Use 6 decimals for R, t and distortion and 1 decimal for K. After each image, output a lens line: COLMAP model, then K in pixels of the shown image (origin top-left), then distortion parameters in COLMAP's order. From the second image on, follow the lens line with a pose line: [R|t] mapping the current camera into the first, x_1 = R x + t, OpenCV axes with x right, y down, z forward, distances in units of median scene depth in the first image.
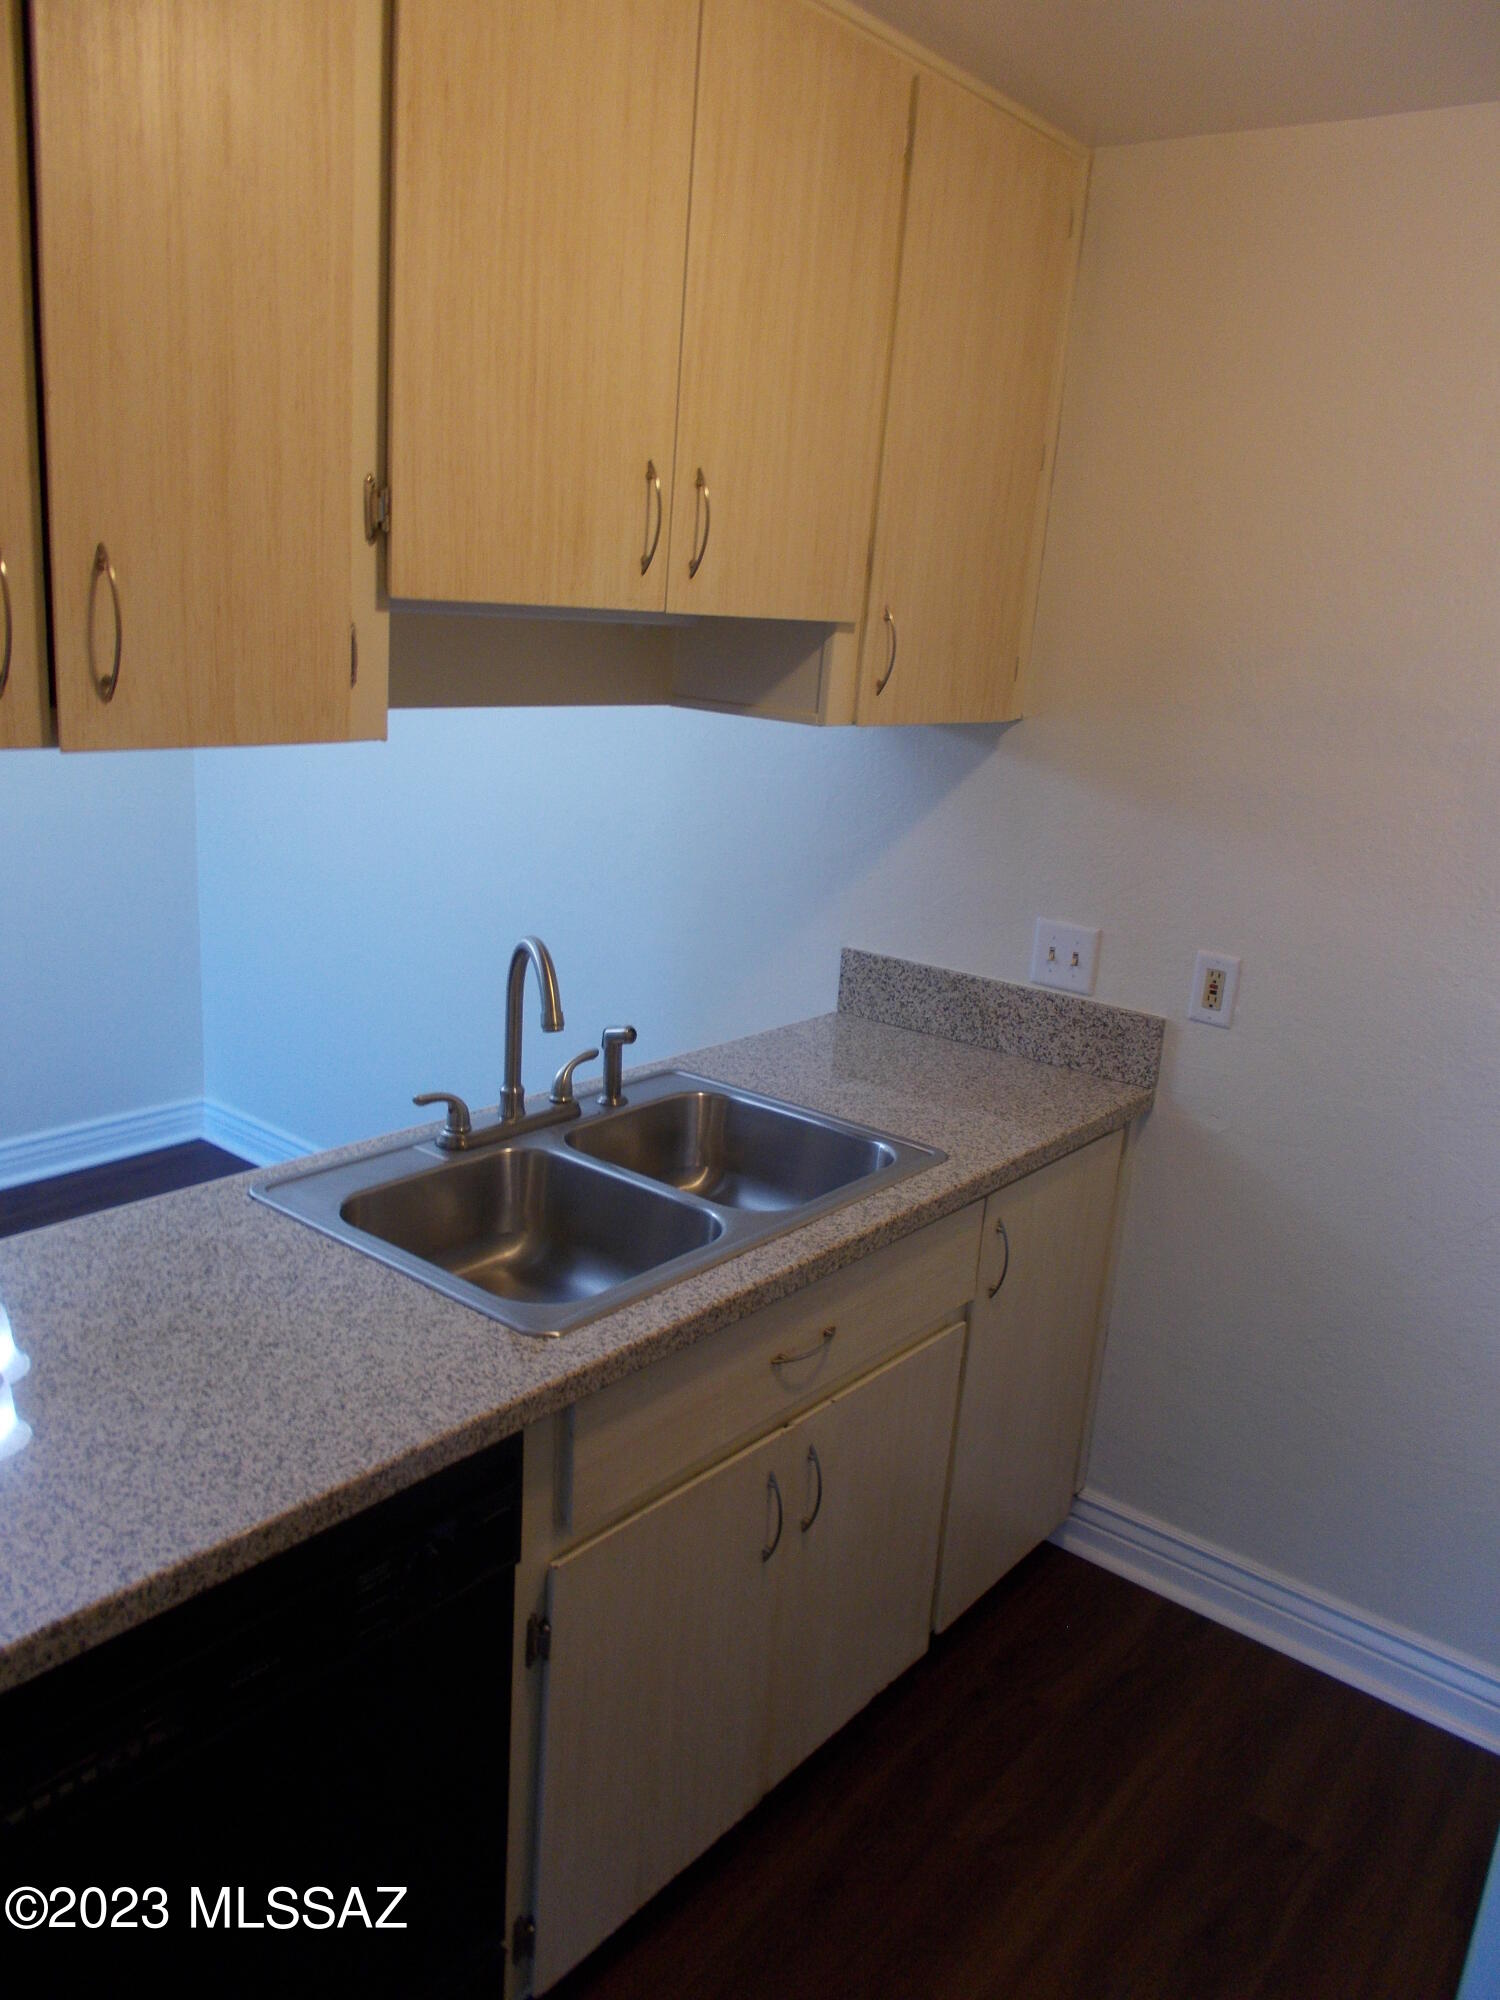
lens RADIAL K [[1503.3, 0, 732.2], [0, 1503.3, 1009.8], [0, 0, 1]] dist [-0.010989, 0.008590]
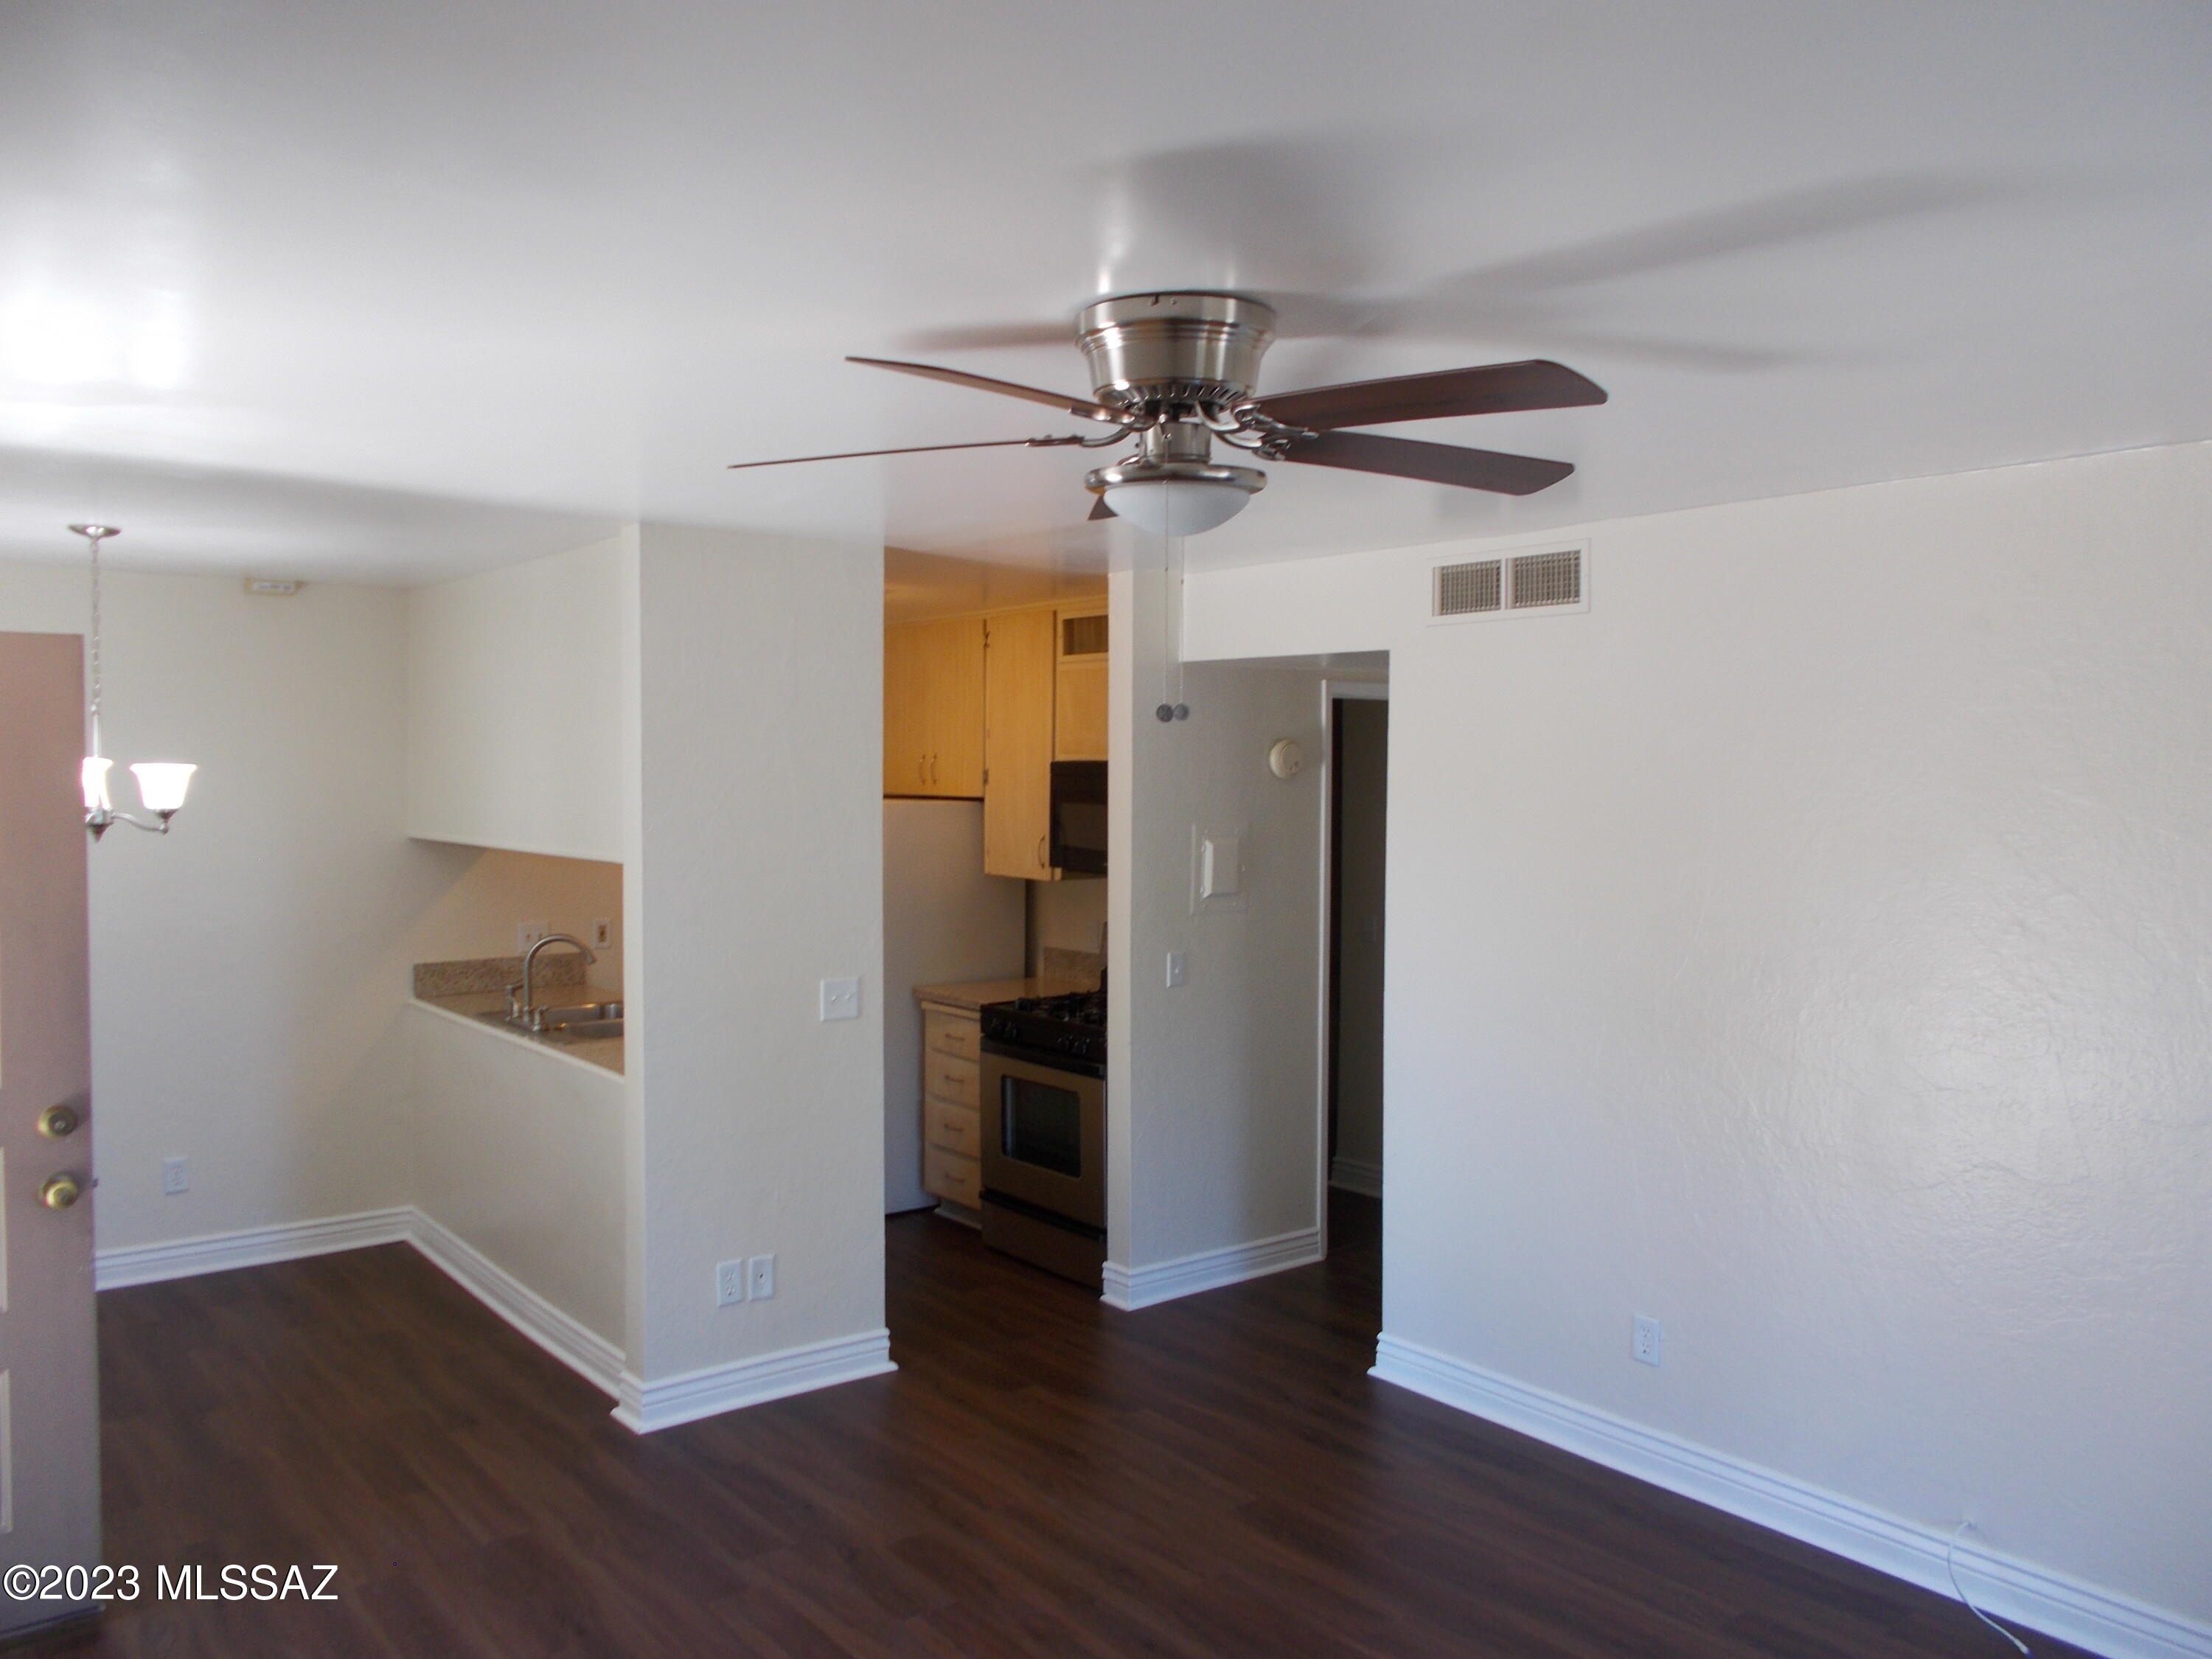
lens RADIAL K [[1662.7, 0, 1112.0], [0, 1662.7, 812.4], [0, 0, 1]] dist [-0.010989, 0.008590]
pose [[0.202464, -0.091794, 0.974978, -2.110333], [0.264856, 0.963626, 0.035725, -0.079749], [-0.942794, 0.250996, 0.219412, -0.409248]]
